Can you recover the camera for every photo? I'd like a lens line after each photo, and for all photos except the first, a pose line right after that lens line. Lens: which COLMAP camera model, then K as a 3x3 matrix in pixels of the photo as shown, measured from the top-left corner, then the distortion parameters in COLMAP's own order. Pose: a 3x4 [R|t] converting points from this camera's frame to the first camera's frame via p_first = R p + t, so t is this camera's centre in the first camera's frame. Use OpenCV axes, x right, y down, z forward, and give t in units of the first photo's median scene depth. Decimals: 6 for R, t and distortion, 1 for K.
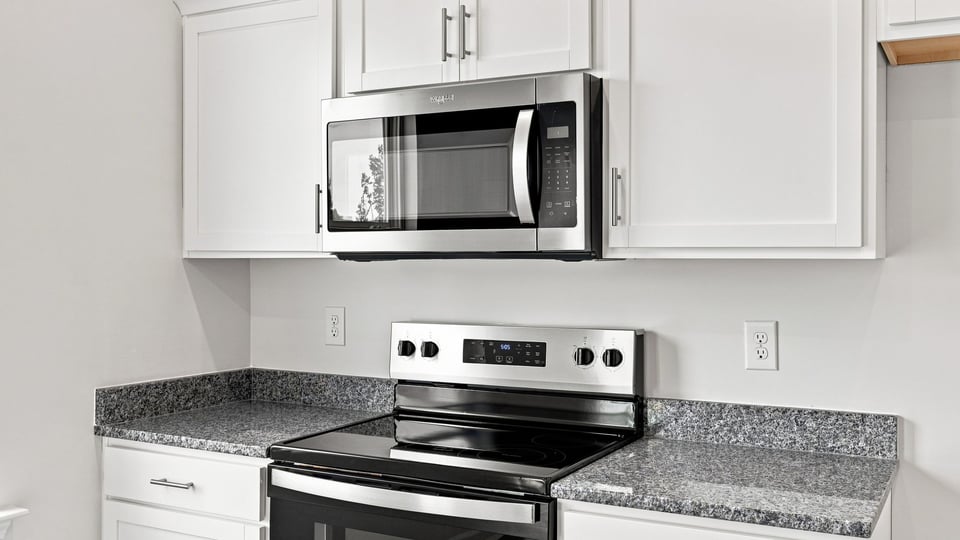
lens RADIAL K [[957.8, 0, 466.8], [0, 957.8, 253.6], [0, 0, 1]] dist [-0.041733, 0.014427]
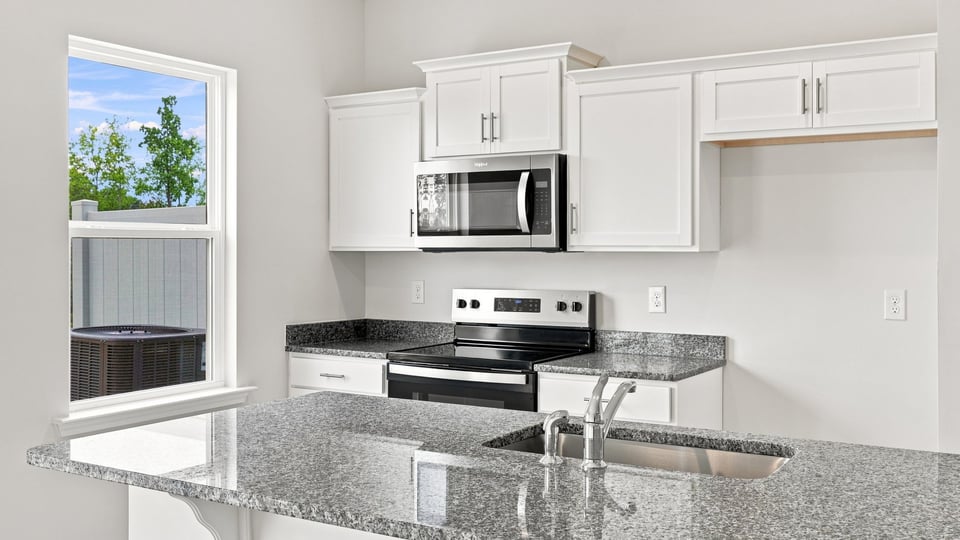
lens RADIAL K [[957.8, 0, 466.8], [0, 957.8, 253.6], [0, 0, 1]] dist [-0.041733, 0.014427]
pose [[0.998388, 0.000380, -0.056762, 0.048815], [0.000109, 0.999963, 0.008612, -0.006054], [0.056763, -0.008604, 0.998351, -0.793429]]
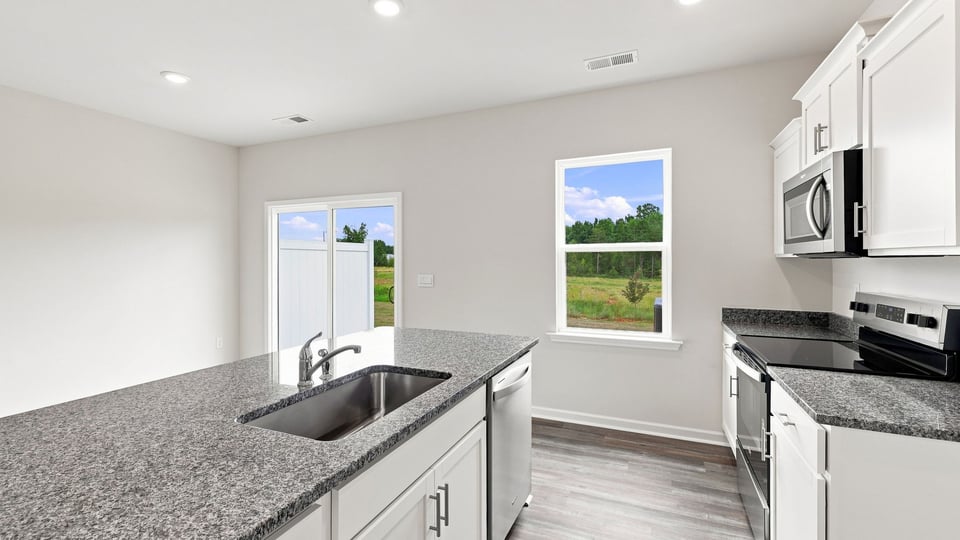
lens RADIAL K [[416.0, 0, 471.7], [0, 416.0, 261.9], [0, 0, 1]] dist [0.000571, -0.000135]
pose [[0.082310, 0.004379, -0.996597, 0.736294], [0.007575, 0.999959, 0.005020, 0.006172], [0.996578, -0.007963, 0.082273, 0.232748]]
